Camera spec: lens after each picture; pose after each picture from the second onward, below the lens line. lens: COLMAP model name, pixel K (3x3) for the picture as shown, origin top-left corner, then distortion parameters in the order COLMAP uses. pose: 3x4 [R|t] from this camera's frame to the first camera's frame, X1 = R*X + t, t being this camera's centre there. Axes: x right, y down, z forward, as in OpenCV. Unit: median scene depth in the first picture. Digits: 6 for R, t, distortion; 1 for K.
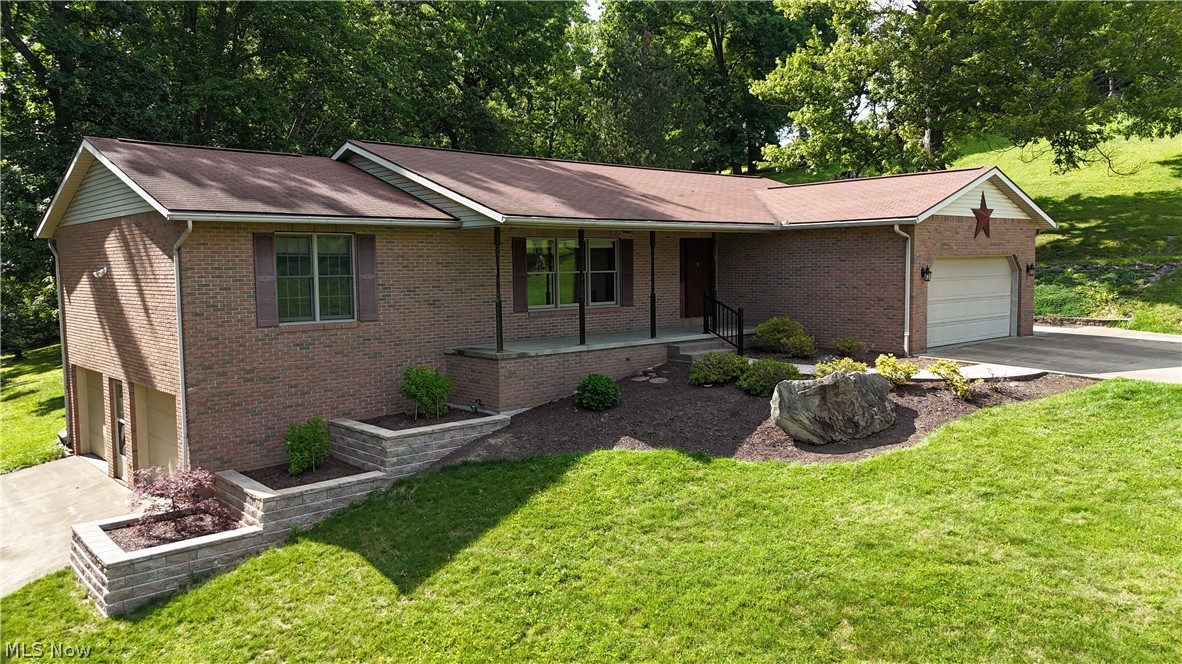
lens RADIAL K [[865.4, 0, 591.0], [0, 865.4, 332.0], [0, 0, 1]] dist [0.084247, -0.087218]
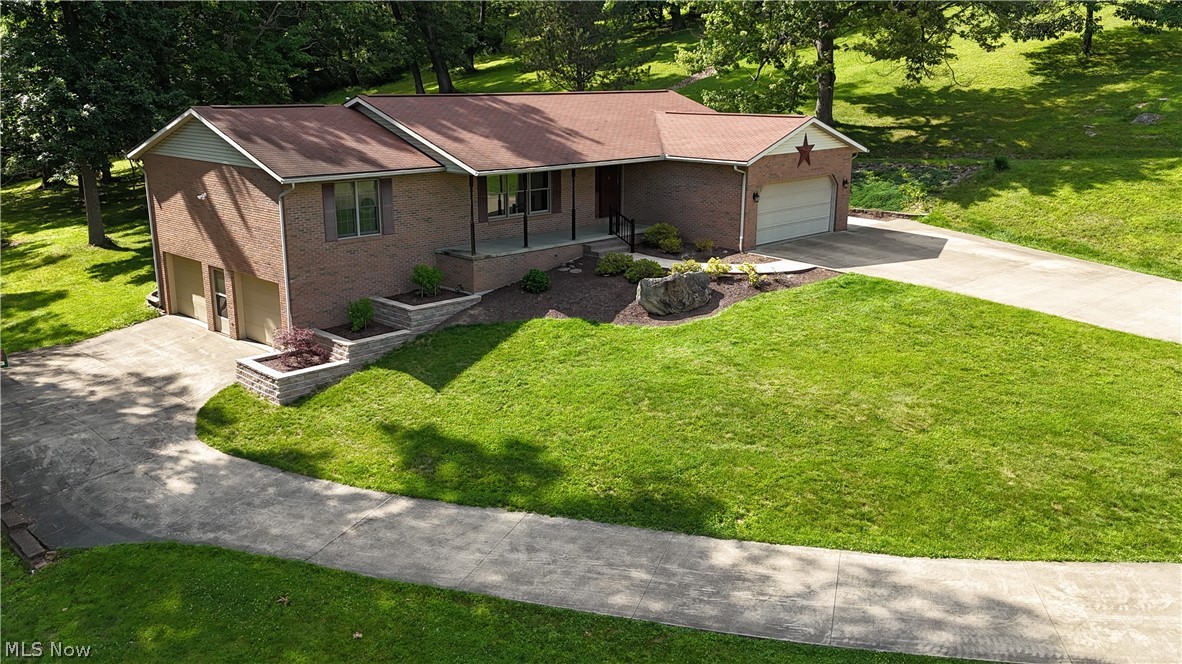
lens RADIAL K [[1010.2, 0, 591.0], [0, 1010.2, 332.0], [0, 0, 1]] dist [0.113847, -0.160335]
pose [[0.997928, 0.000328, 0.064333, -0.012313], [-0.011558, 0.984630, 0.174271, -0.187388], [-0.063287, -0.174653, 0.982594, -0.979448]]
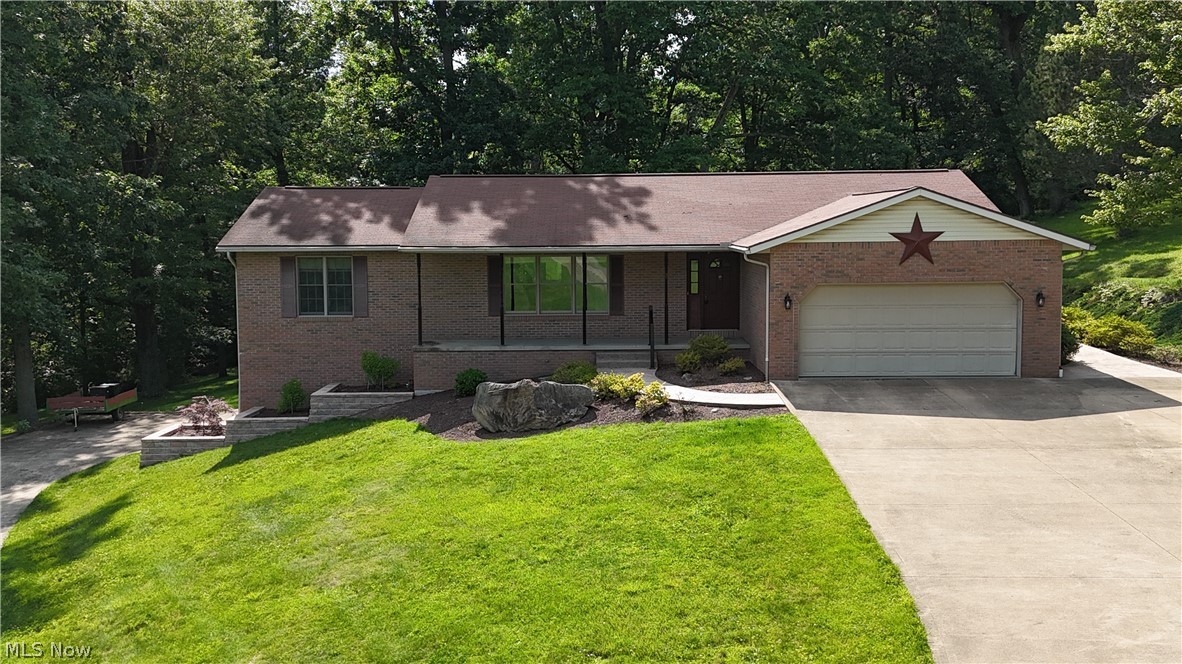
lens RADIAL K [[1218.4, 0, 591.0], [0, 1218.4, 332.0], [0, 0, 1]] dist [0.064310, -0.000414]
pose [[0.747110, 0.067254, -0.661290, 1.552803], [-0.054244, 0.997719, 0.040186, -0.102468], [0.662484, 0.005848, 0.749053, -0.278702]]
